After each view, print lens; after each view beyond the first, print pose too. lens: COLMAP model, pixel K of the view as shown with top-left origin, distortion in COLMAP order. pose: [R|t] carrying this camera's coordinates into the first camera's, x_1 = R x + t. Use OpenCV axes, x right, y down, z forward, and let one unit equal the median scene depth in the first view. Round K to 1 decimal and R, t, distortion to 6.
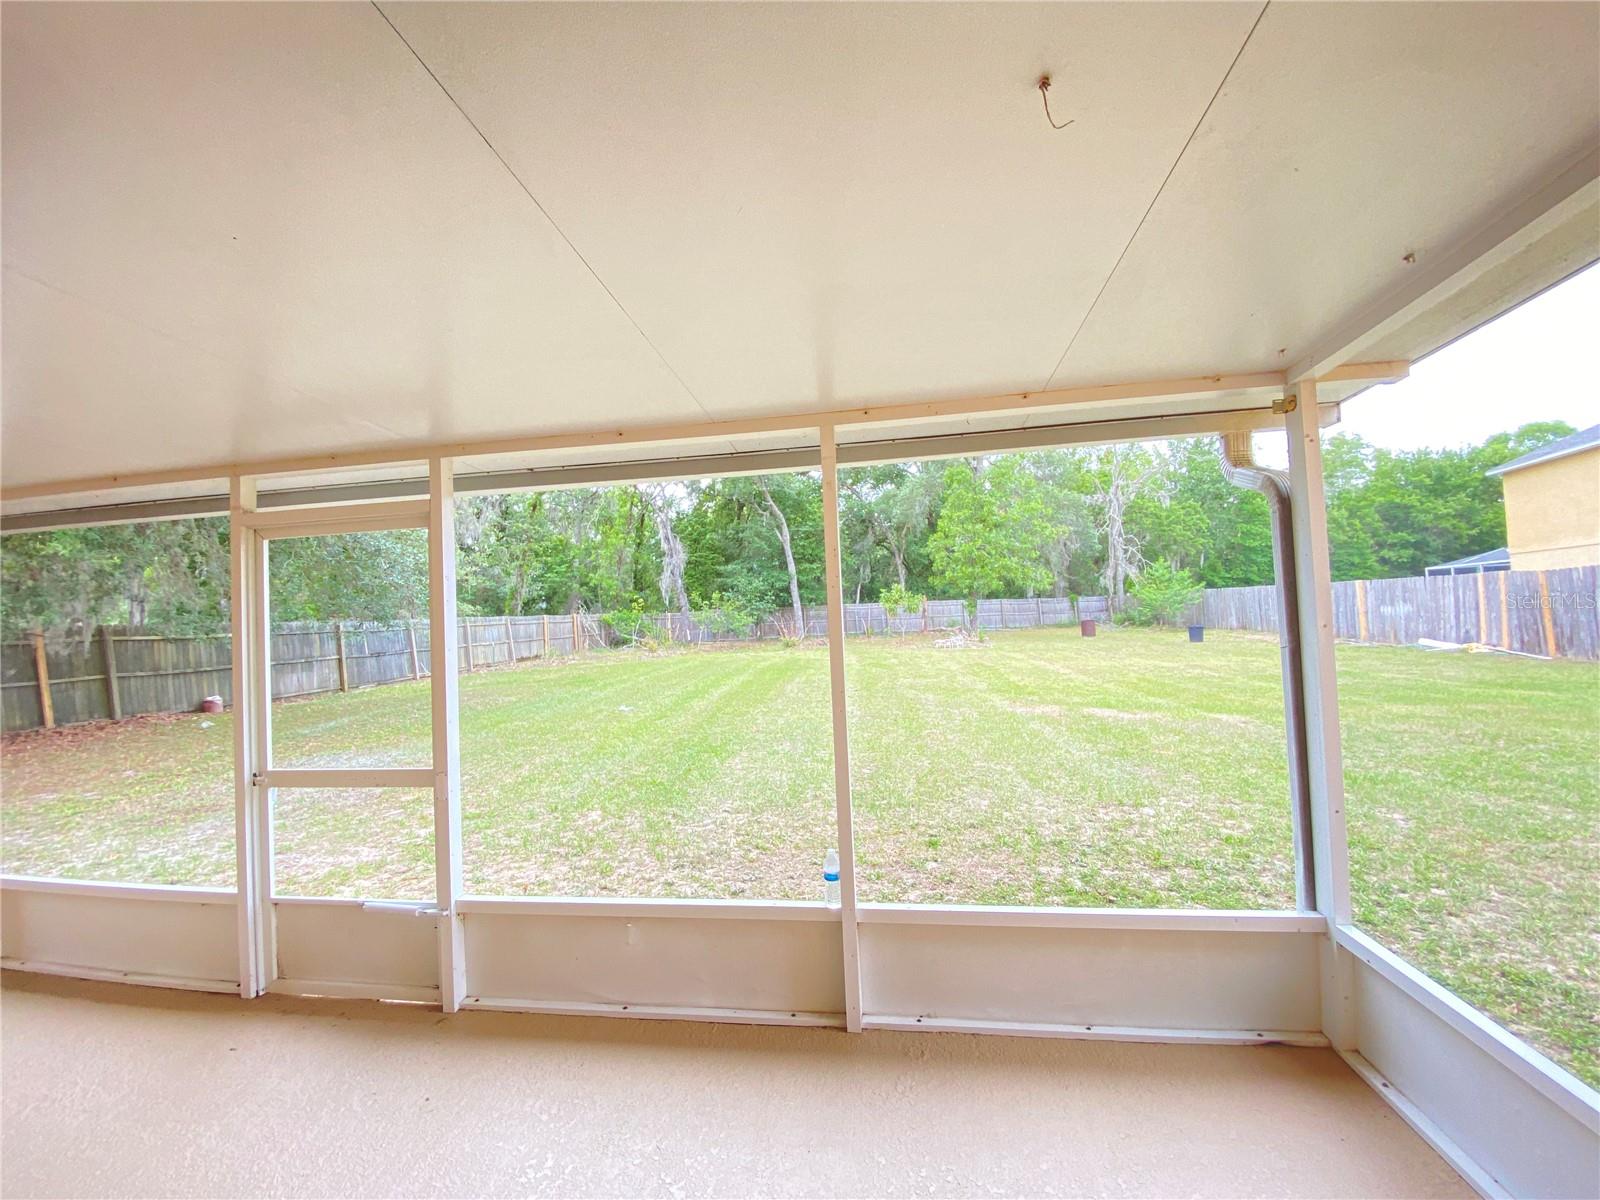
lens RADIAL K [[654.8, 0, 796.8], [0, 654.8, 601.6], [0, 0, 1]] dist [0.031174, -0.028169]
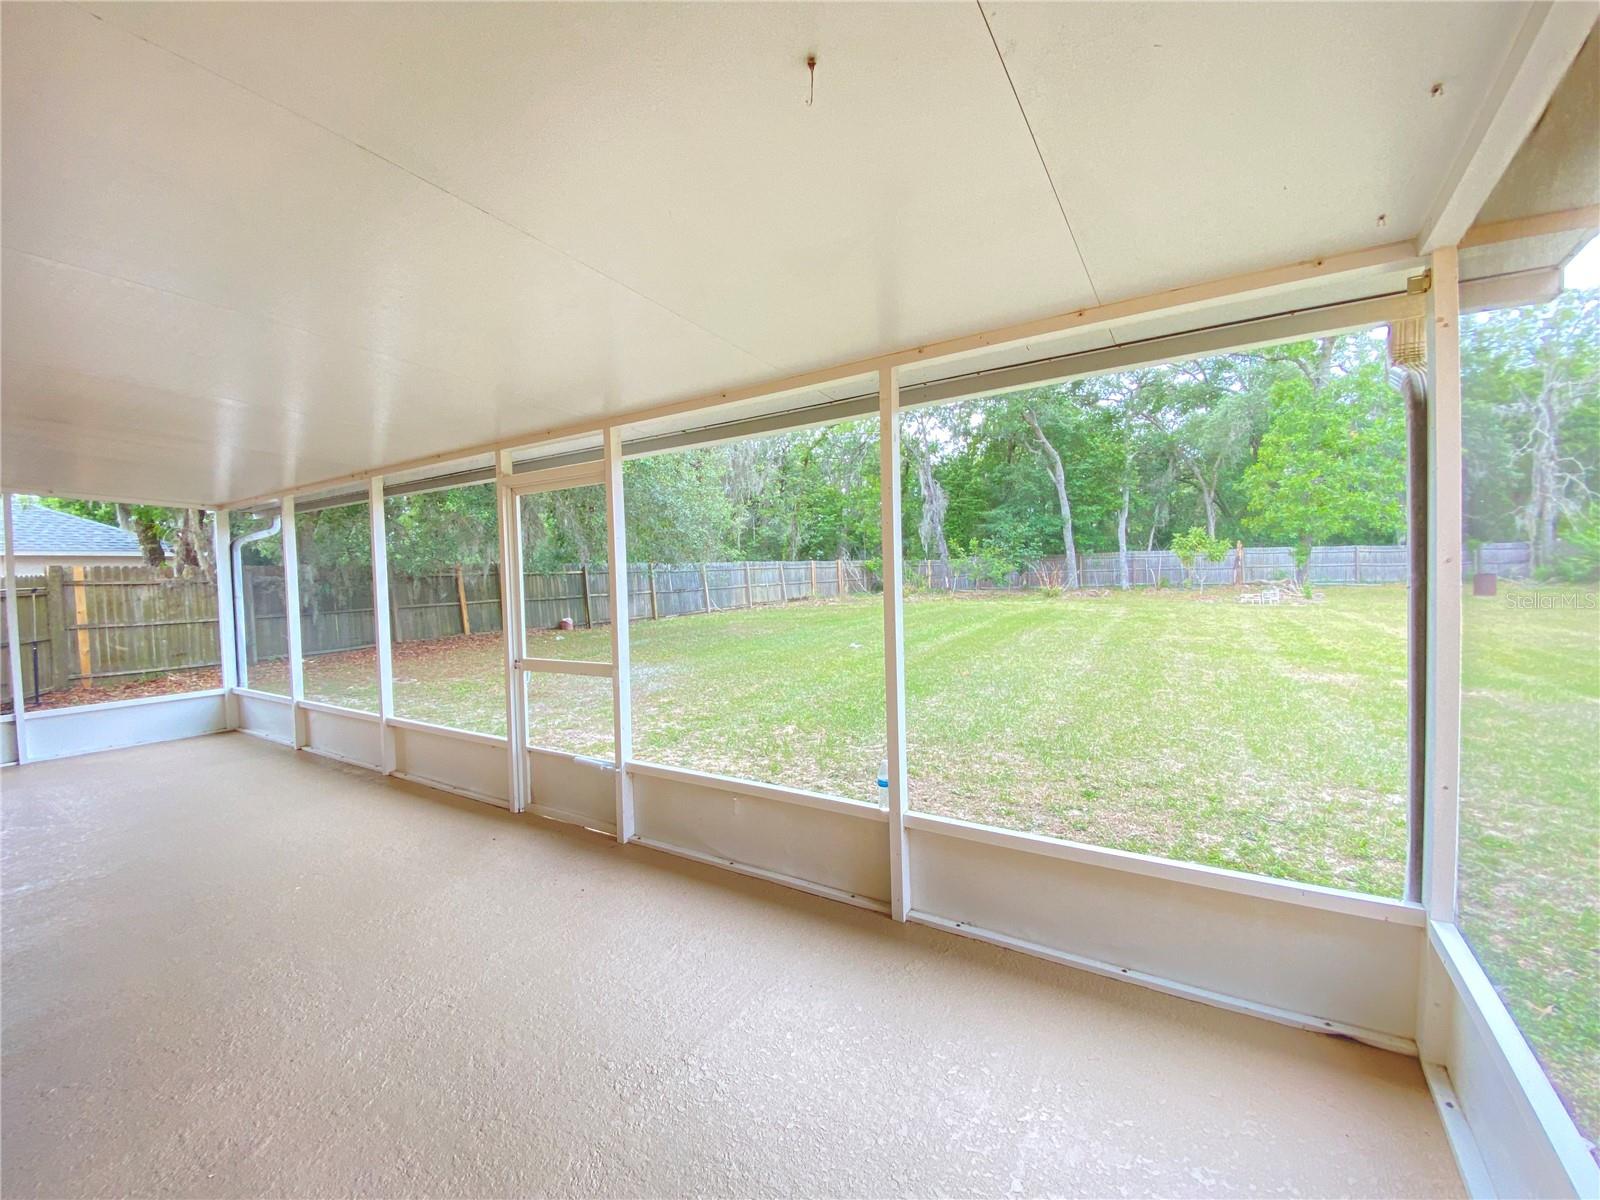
lens RADIAL K [[654.8, 0, 796.8], [0, 654.8, 601.6], [0, 0, 1]] dist [0.031174, -0.028169]
pose [[0.910992, 0.033609, -0.411051, 0.057388], [-0.001119, 0.996872, 0.079028, 0.003531], [0.412422, -0.071533, 0.908180, -0.007616]]
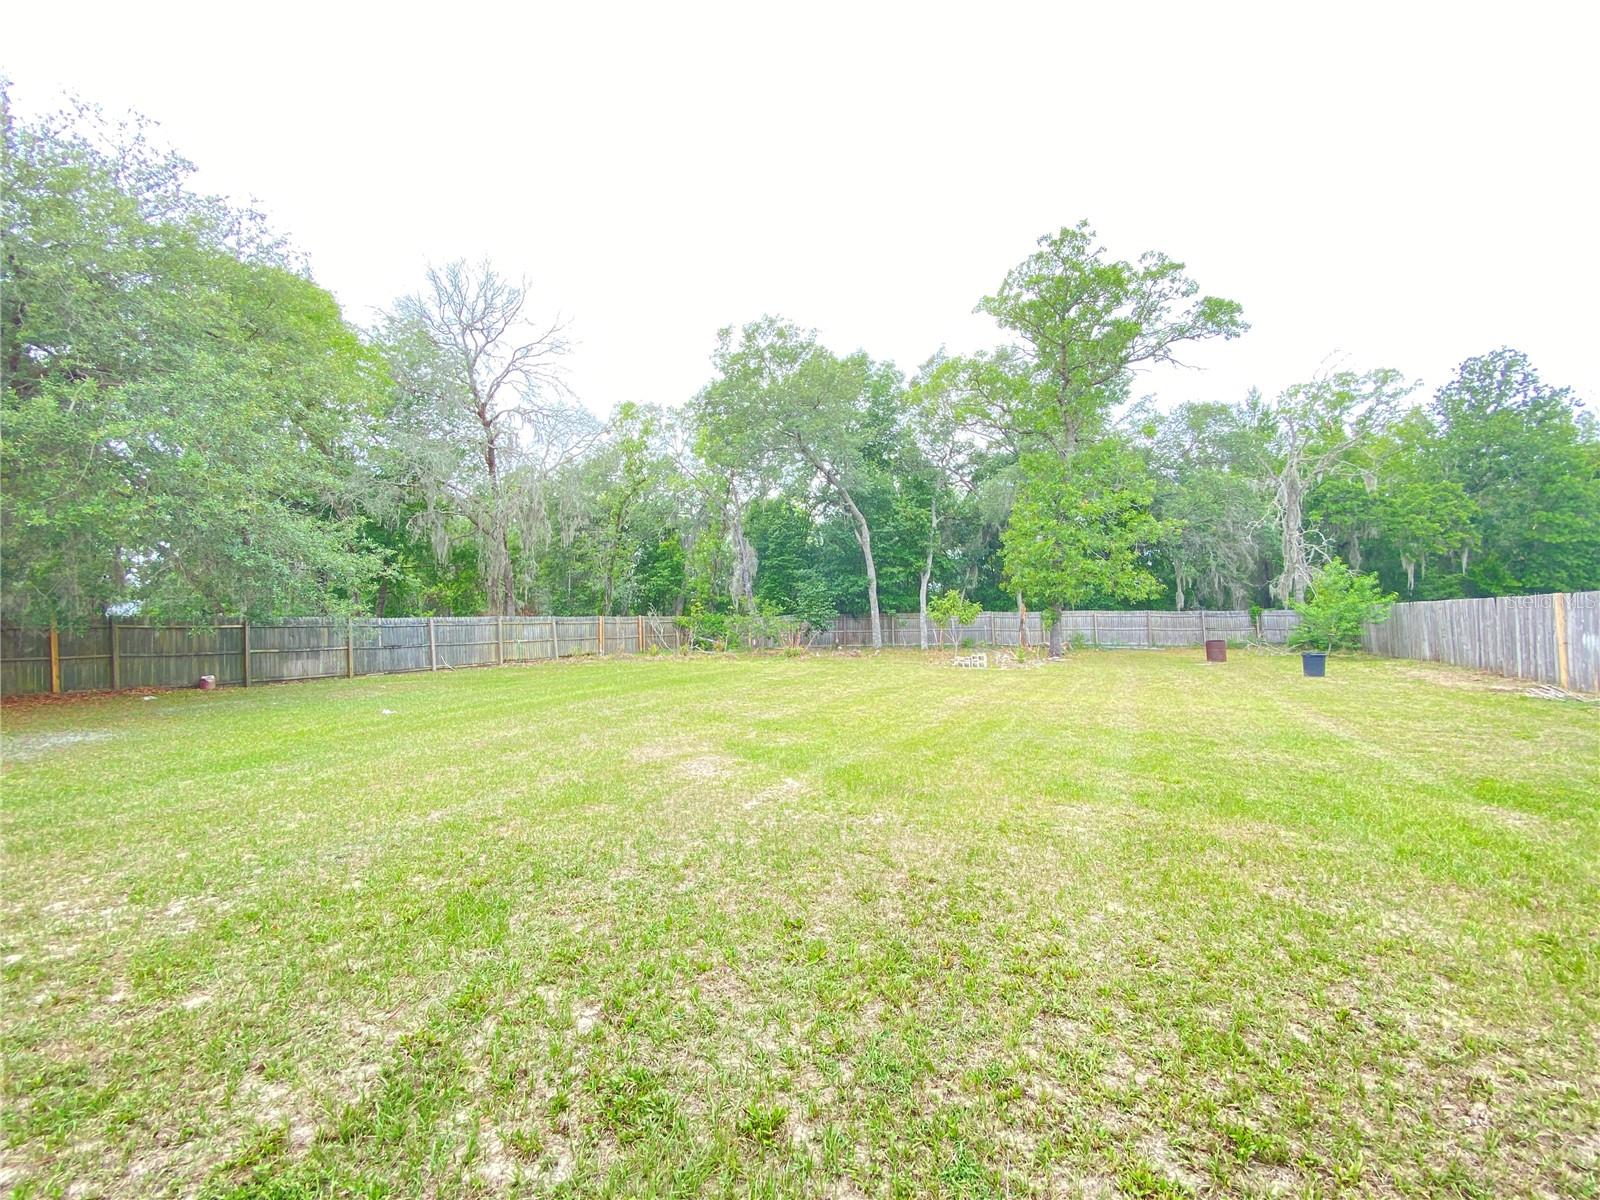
lens RADIAL K [[654.8, 0, 796.8], [0, 654.8, 601.6], [0, 0, 1]] dist [0.031174, -0.028169]
pose [[0.938451, 0.017305, -0.344980, 0.386780], [-0.019667, 0.999801, -0.003347, -0.007777], [0.344853, 0.009925, 0.938604, 0.159880]]
